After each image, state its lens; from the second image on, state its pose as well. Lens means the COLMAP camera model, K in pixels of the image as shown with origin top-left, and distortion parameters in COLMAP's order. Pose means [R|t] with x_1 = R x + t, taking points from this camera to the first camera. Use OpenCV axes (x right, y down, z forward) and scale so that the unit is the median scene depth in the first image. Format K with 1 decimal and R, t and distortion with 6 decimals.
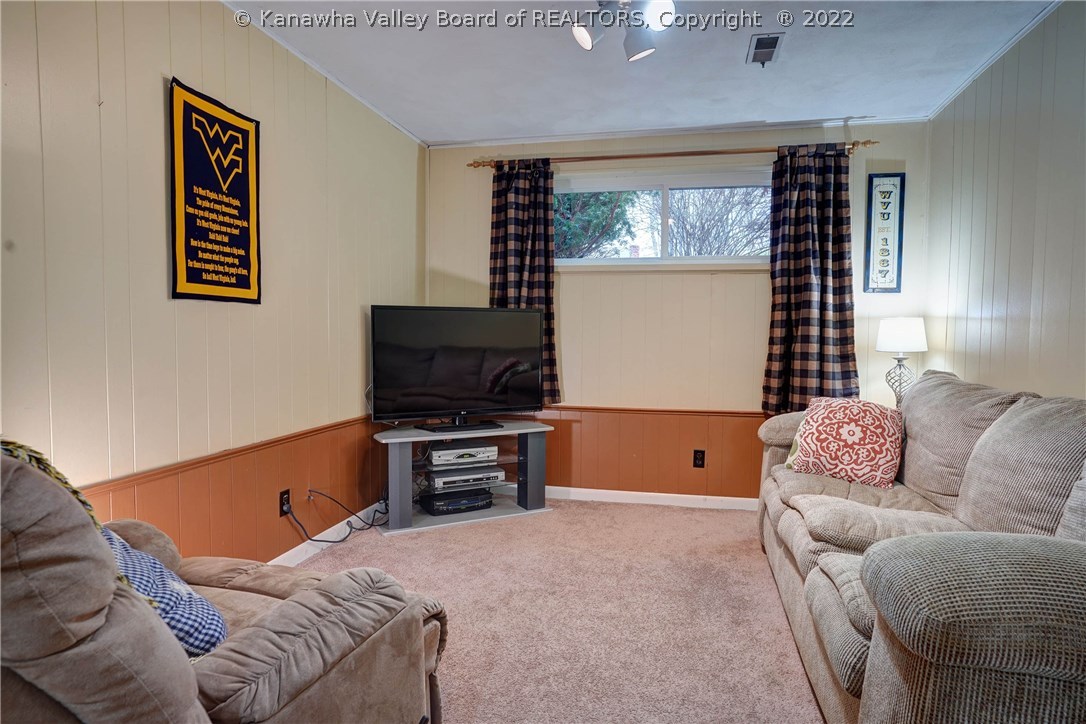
lens RADIAL K [[635.5, 0, 543.0], [0, 635.5, 362.0], [0, 0, 1]] dist [-0.022245, 0.001579]
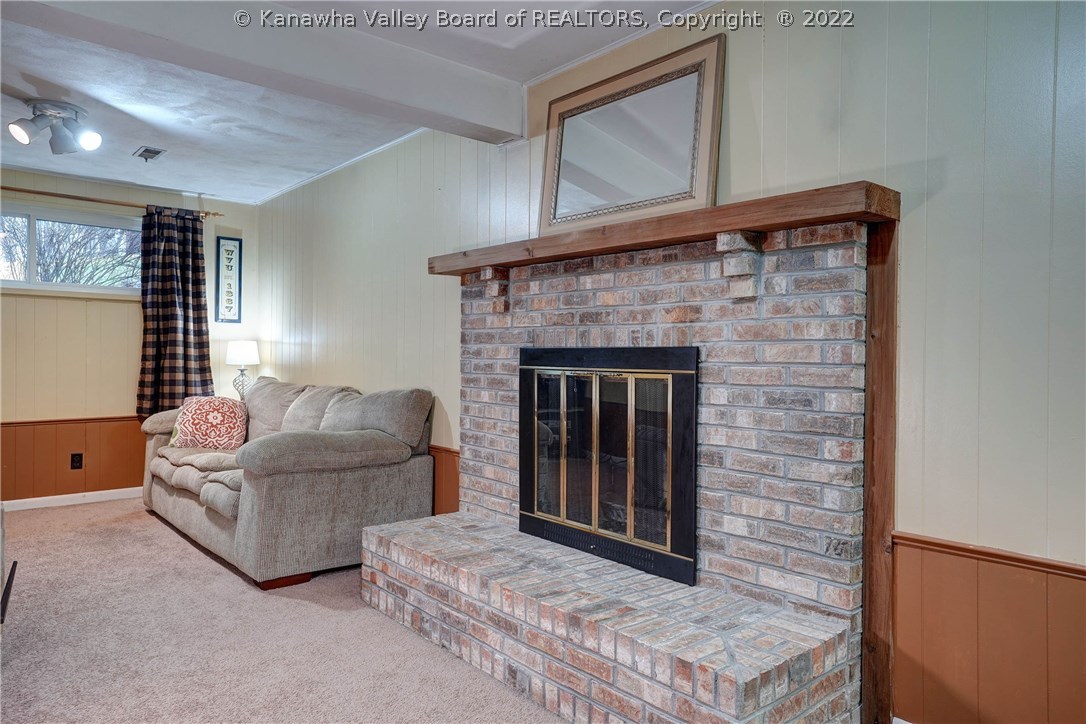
lens RADIAL K [[723.8, 0, 543.0], [0, 723.8, 362.0], [0, 0, 1]] dist [0.000070, 0.003108]
pose [[0.604937, -0.010345, 0.796206, -0.315442], [0.031783, 0.999432, -0.011162, 0.016551], [-0.795639, 0.032058, 0.604923, -0.515431]]
